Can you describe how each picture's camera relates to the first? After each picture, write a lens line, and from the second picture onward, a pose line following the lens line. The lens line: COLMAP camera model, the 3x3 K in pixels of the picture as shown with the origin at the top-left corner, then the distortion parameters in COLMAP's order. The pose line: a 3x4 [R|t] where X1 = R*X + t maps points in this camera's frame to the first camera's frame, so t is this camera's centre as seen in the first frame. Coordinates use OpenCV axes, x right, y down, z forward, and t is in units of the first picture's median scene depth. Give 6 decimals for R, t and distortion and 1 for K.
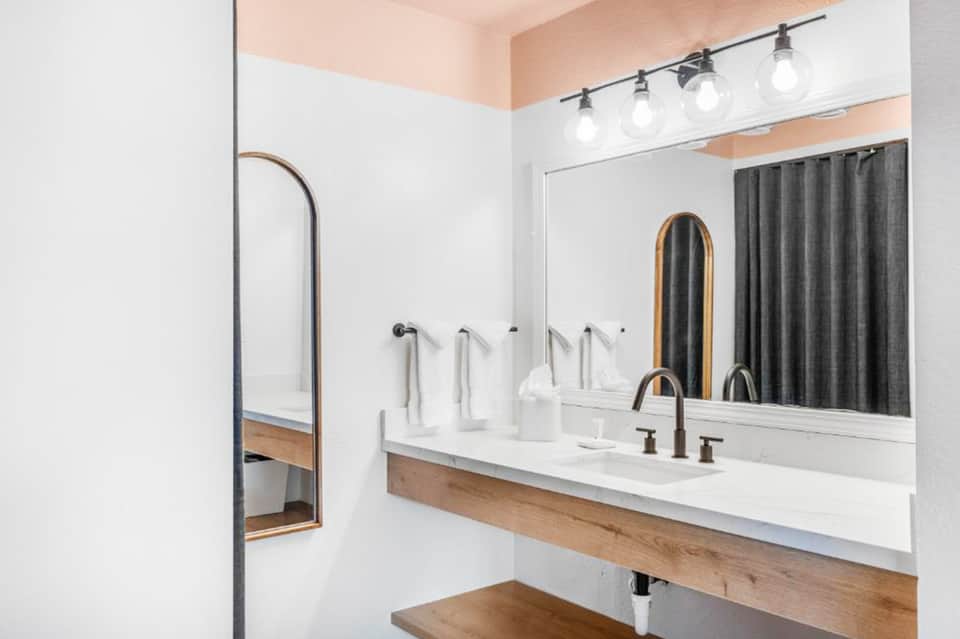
lens RADIAL K [[792.6, 0, 494.6], [0, 792.6, 321.2], [0, 0, 1]] dist [-0.011797, -0.010793]
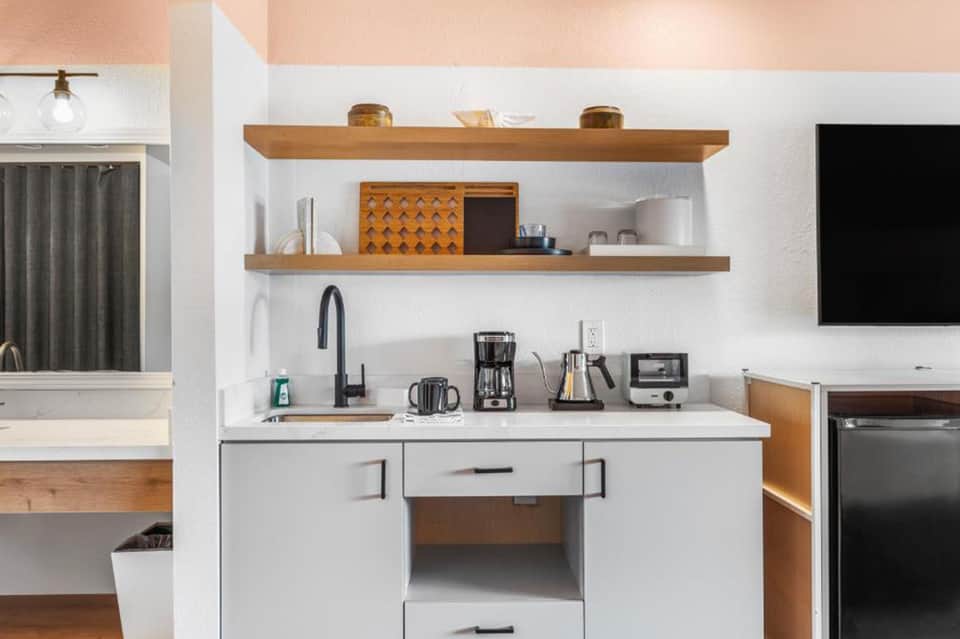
lens RADIAL K [[792.6, 0, 494.6], [0, 792.6, 321.2], [0, 0, 1]] dist [-0.011797, -0.010793]
pose [[0.595418, -0.002726, 0.803411, -0.236825], [-0.001249, 0.999990, 0.004319, 0.022473], [-0.803415, -0.003575, 0.595409, -0.314470]]
